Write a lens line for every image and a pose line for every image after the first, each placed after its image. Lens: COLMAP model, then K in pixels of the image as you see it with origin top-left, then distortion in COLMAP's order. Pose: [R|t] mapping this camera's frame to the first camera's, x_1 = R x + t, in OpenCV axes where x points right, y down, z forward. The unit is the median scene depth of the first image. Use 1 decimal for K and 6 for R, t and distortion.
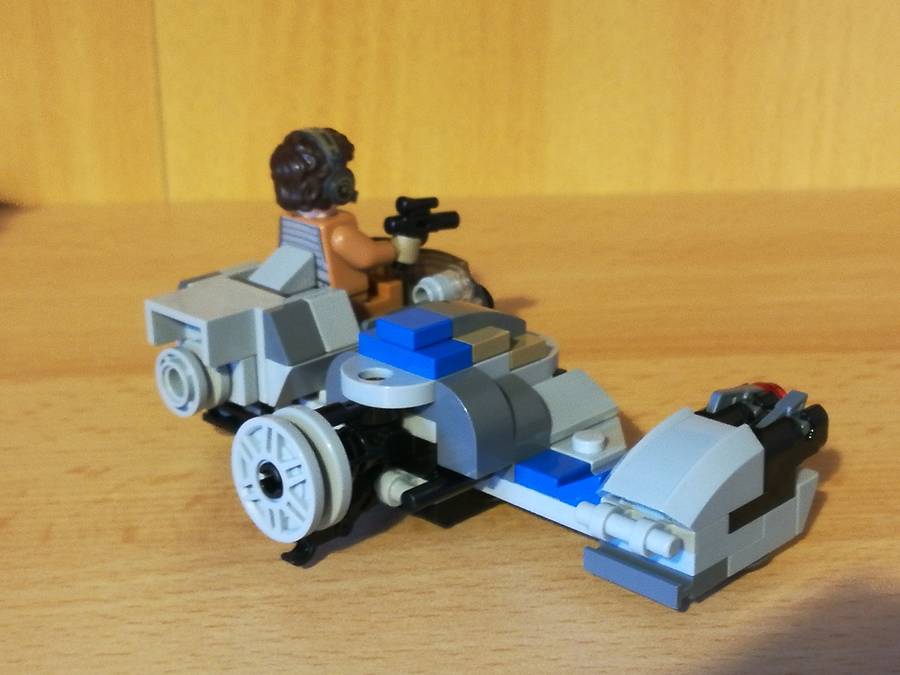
lens RADIAL K [[1574.6, 0, 450.0], [0, 1574.6, 337.5], [0, 0, 1]] dist [0.135905, -0.265607]
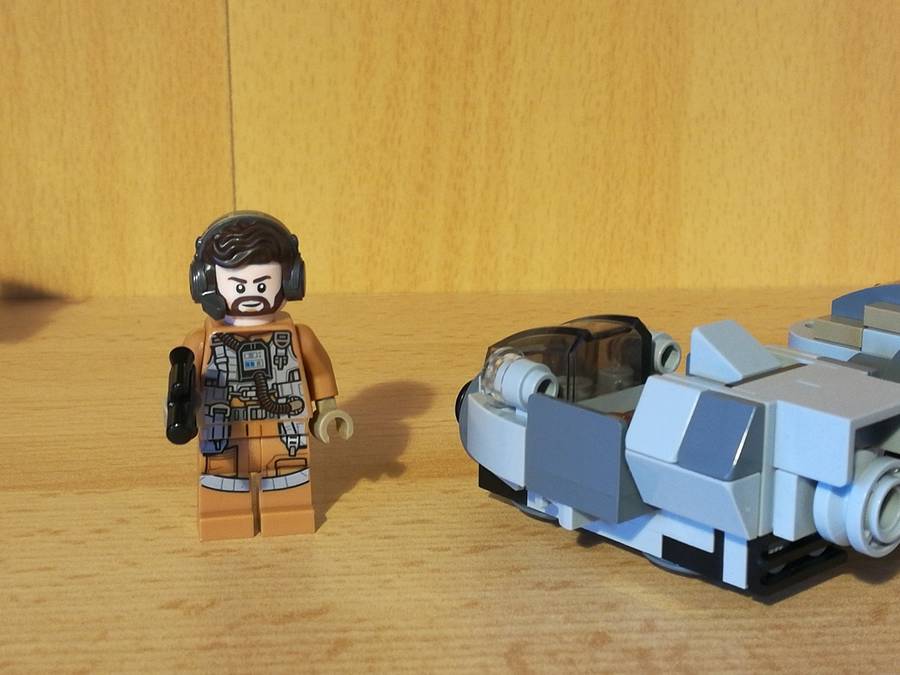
lens RADIAL K [[1559.6, 0, 450.0], [0, 1559.6, 337.5], [0, 0, 1]] dist [0.138670, -0.363946]
pose [[0.999988, 0.002765, 0.004118, -0.122360], [-0.002359, 0.995431, -0.095459, 0.032708], [-0.004363, 0.095449, 0.995425, 0.287817]]
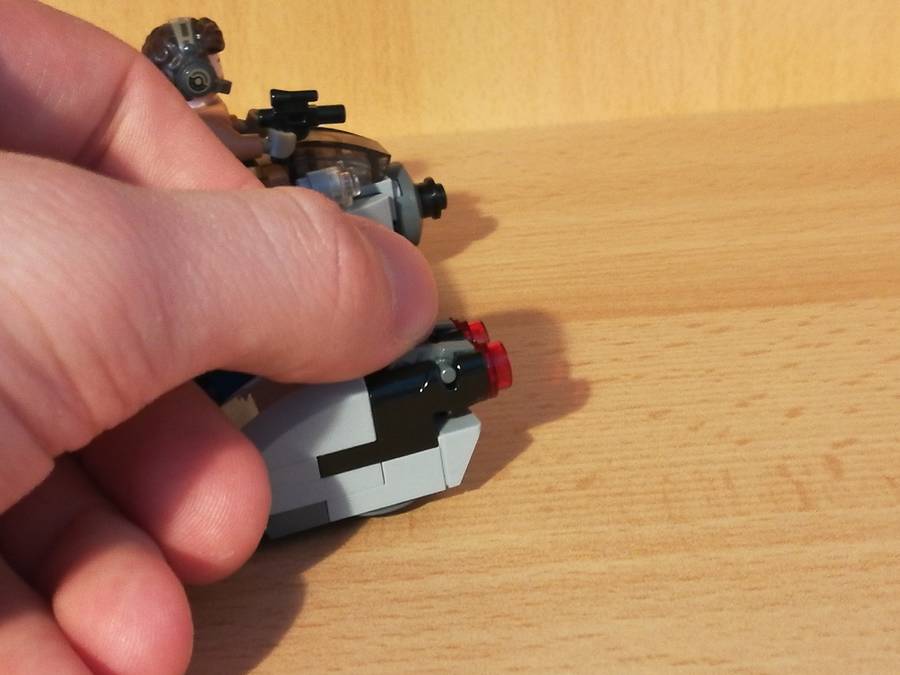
lens RADIAL K [[1574.6, 0, 450.0], [0, 1574.6, 337.5], [0, 0, 1]] dist [0.135905, -0.265607]
pose [[0.995209, -0.039475, -0.089445, 0.276411], [0.044468, 0.997521, 0.054532, -0.041072], [0.087070, -0.058248, 0.994498, 0.167595]]
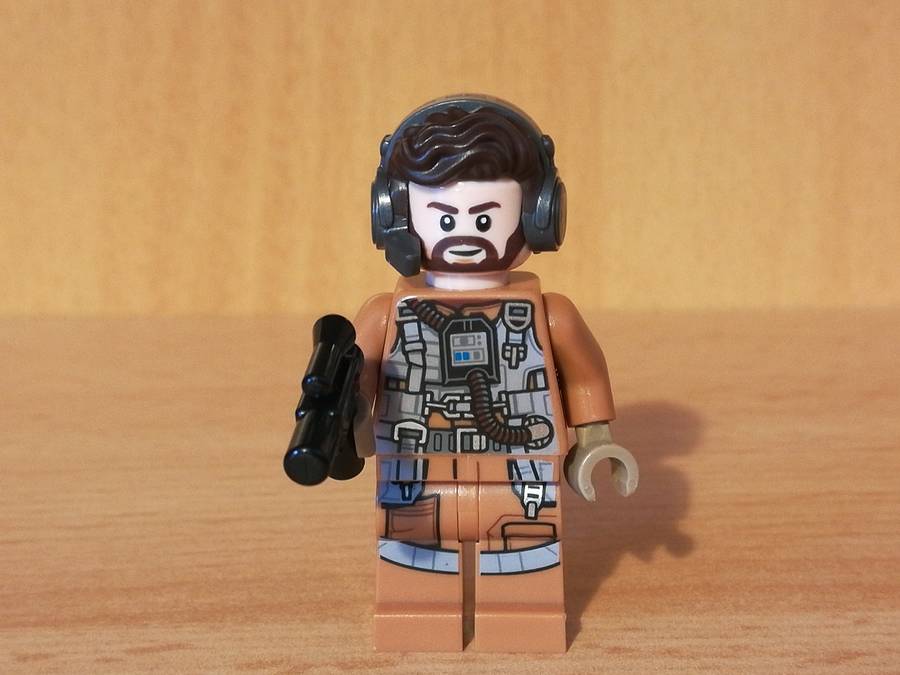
lens RADIAL K [[1574.6, 0, 450.0], [0, 1574.6, 337.5], [0, 0, 1]] dist [0.135905, -0.265607]
pose [[0.972569, 0.043973, -0.228421, -0.116898], [-0.073447, 0.989786, -0.122182, 0.021338], [0.220715, 0.135608, 0.965865, 0.669421]]
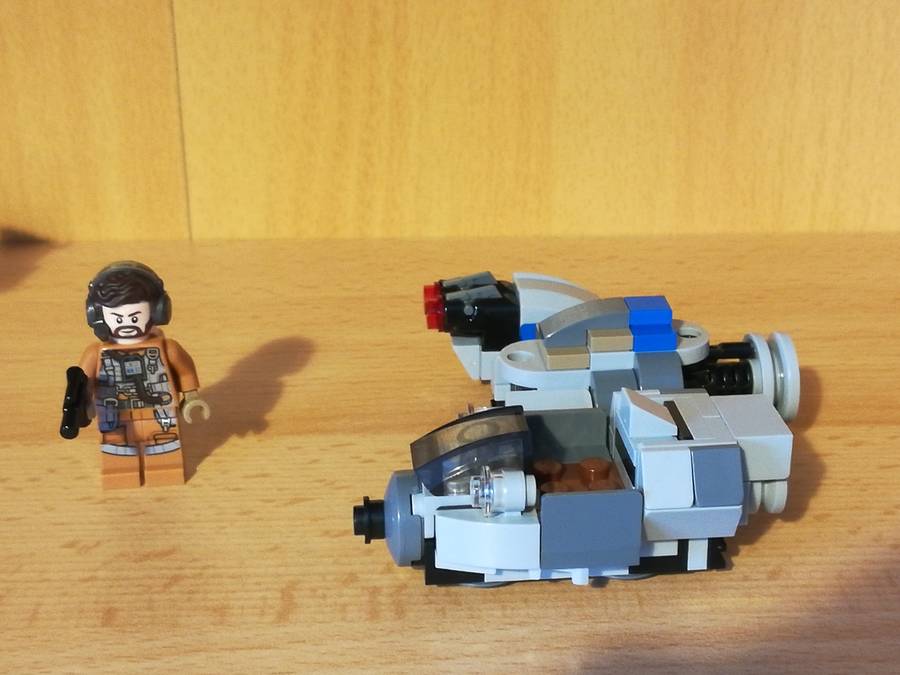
lens RADIAL K [[1559.6, 0, 450.0], [0, 1559.6, 337.5], [0, 0, 1]] dist [0.138670, -0.363946]
pose [[0.998408, 0.015603, -0.054211, 0.090511], [-0.013267, 0.998979, 0.043175, -0.121427], [0.054829, -0.042387, 0.997596, -0.058739]]
